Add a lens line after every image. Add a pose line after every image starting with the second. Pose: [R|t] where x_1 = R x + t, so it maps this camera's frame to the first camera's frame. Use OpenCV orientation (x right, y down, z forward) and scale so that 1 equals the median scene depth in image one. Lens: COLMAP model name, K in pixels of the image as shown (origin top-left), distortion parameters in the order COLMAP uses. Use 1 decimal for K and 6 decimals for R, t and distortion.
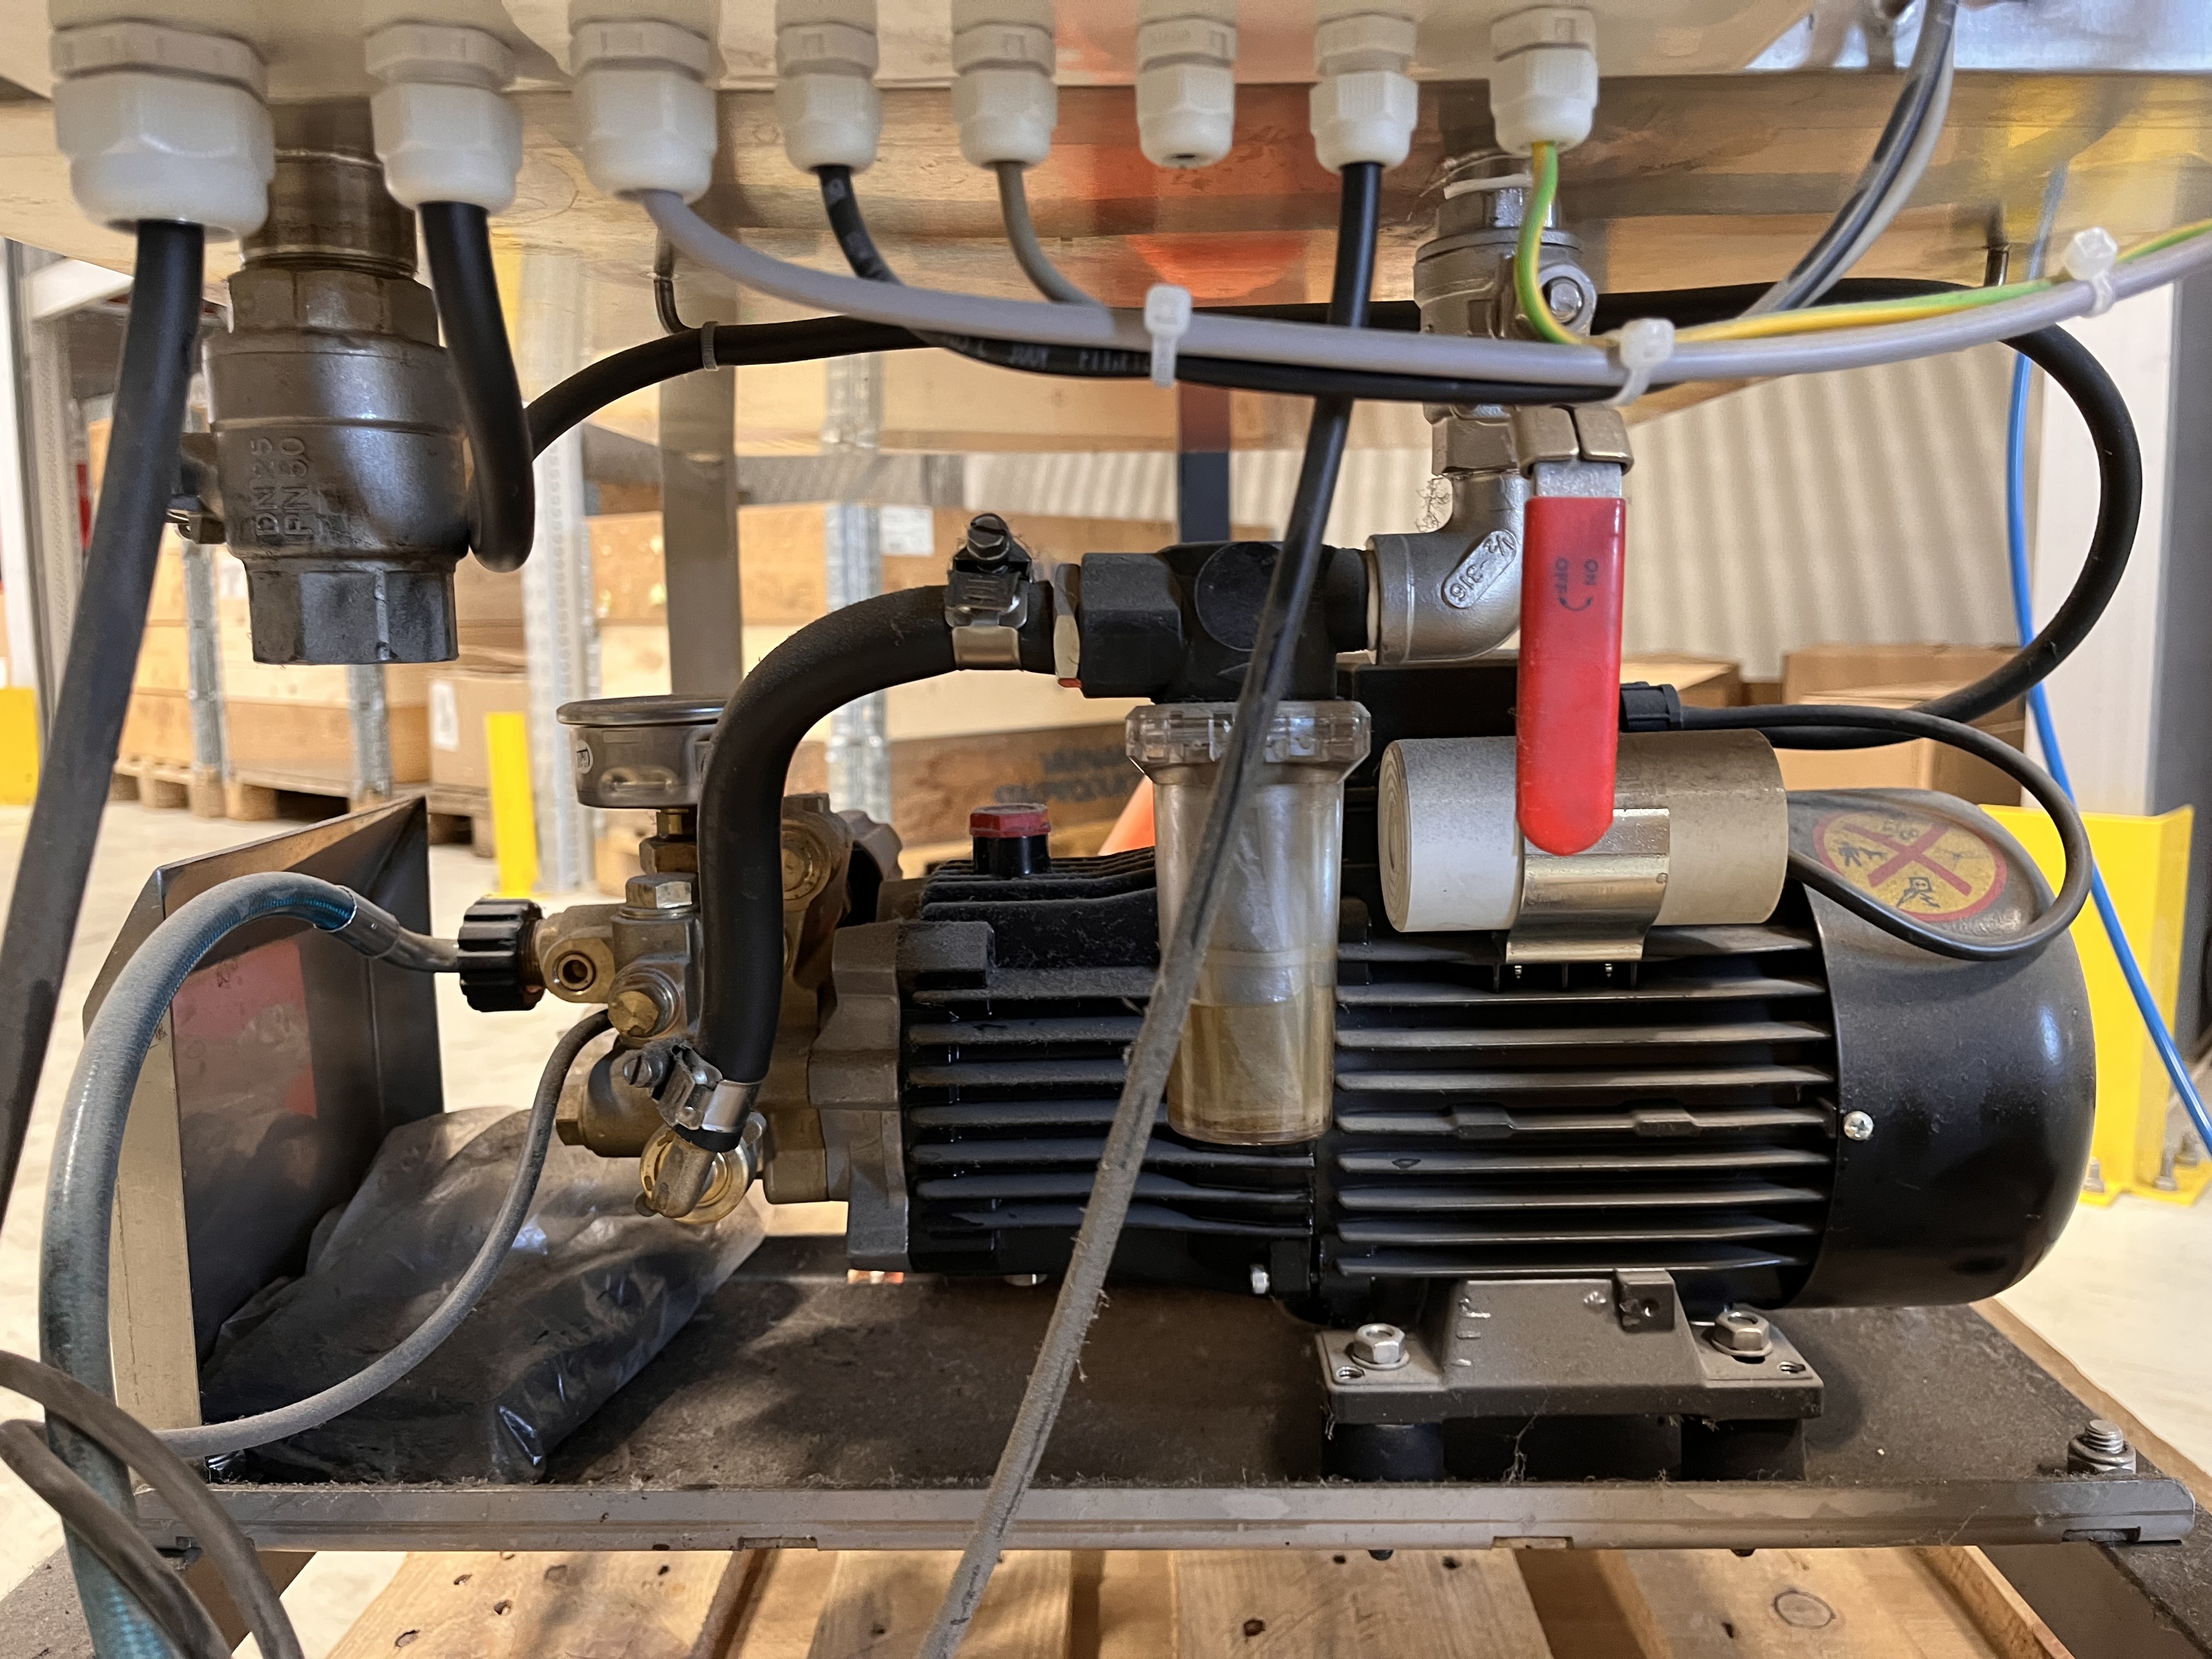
lens RADIAL K [[1731.2, 0, 1117.3], [0, 1731.2, 827.0], [0, 0, 1]] dist [0.049412, -0.024127]
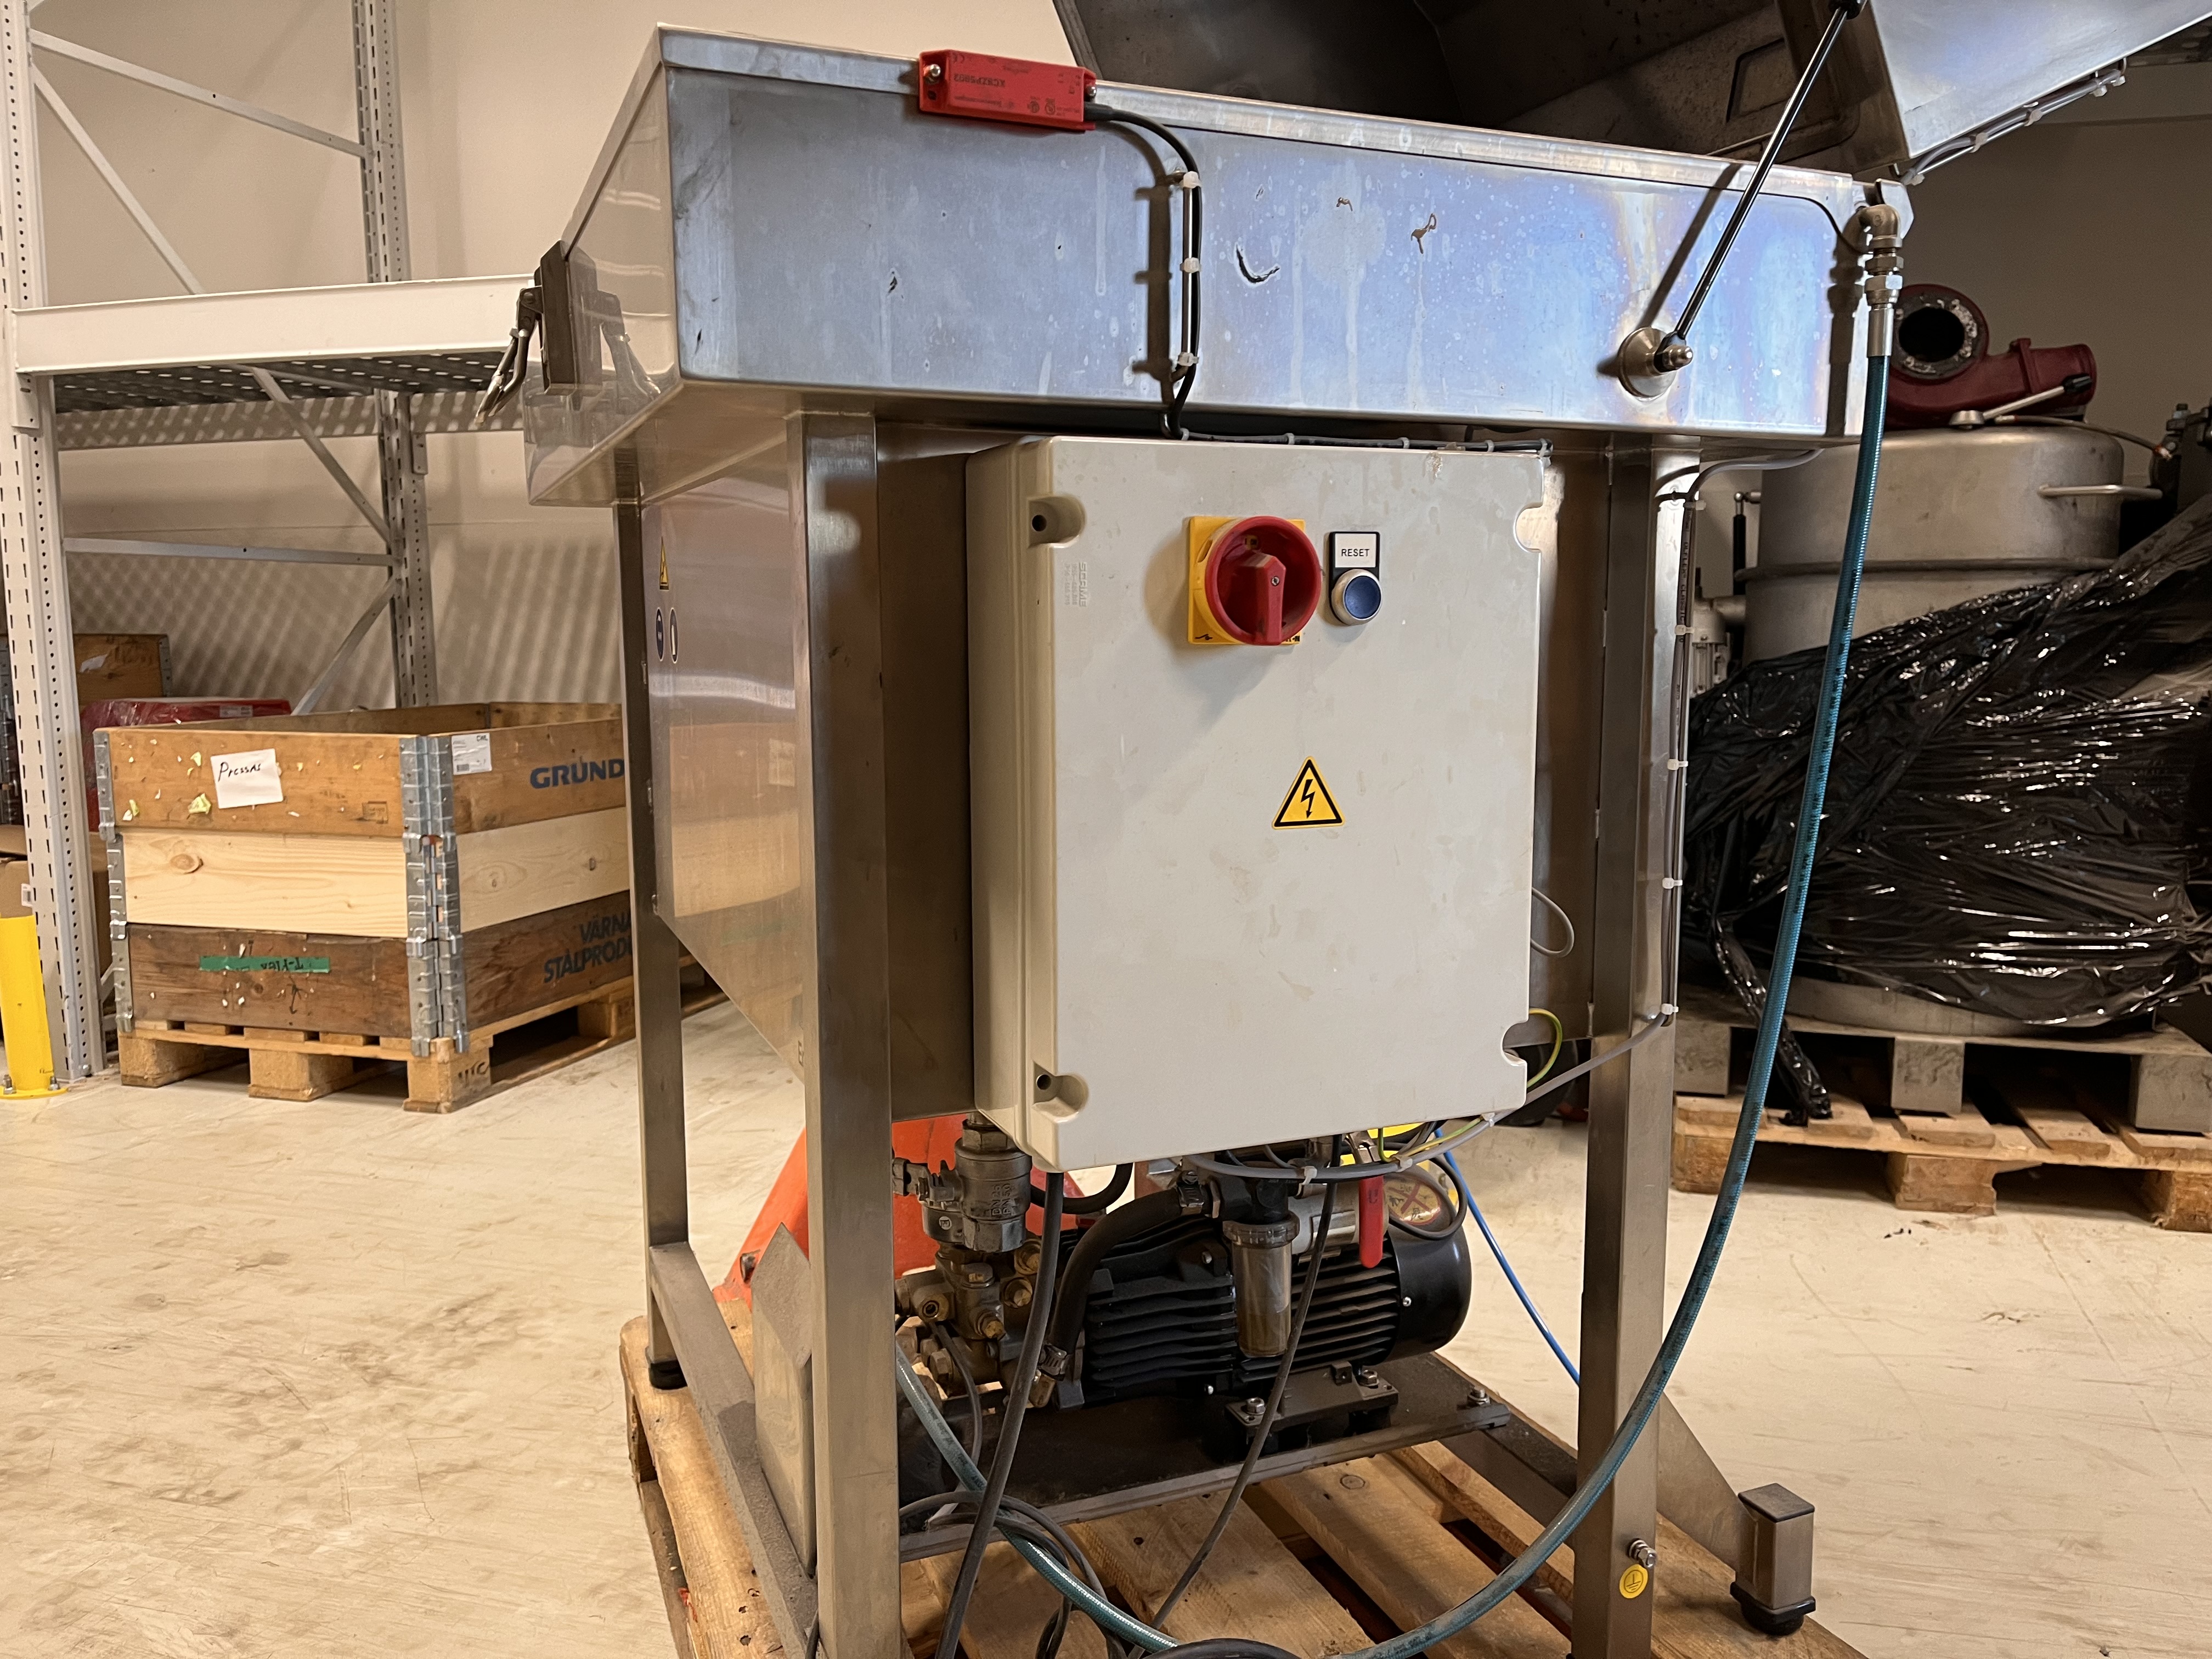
lens RADIAL K [[1731.2, 0, 1103.8], [0, 1731.2, 833.5], [0, 0, 1]] dist [0.049412, -0.024127]
pose [[0.922427, -0.048662, 0.383094, -1.045468], [0.049463, 0.998746, 0.007766, -0.615426], [-0.382992, 0.011785, 0.923677, -1.402376]]
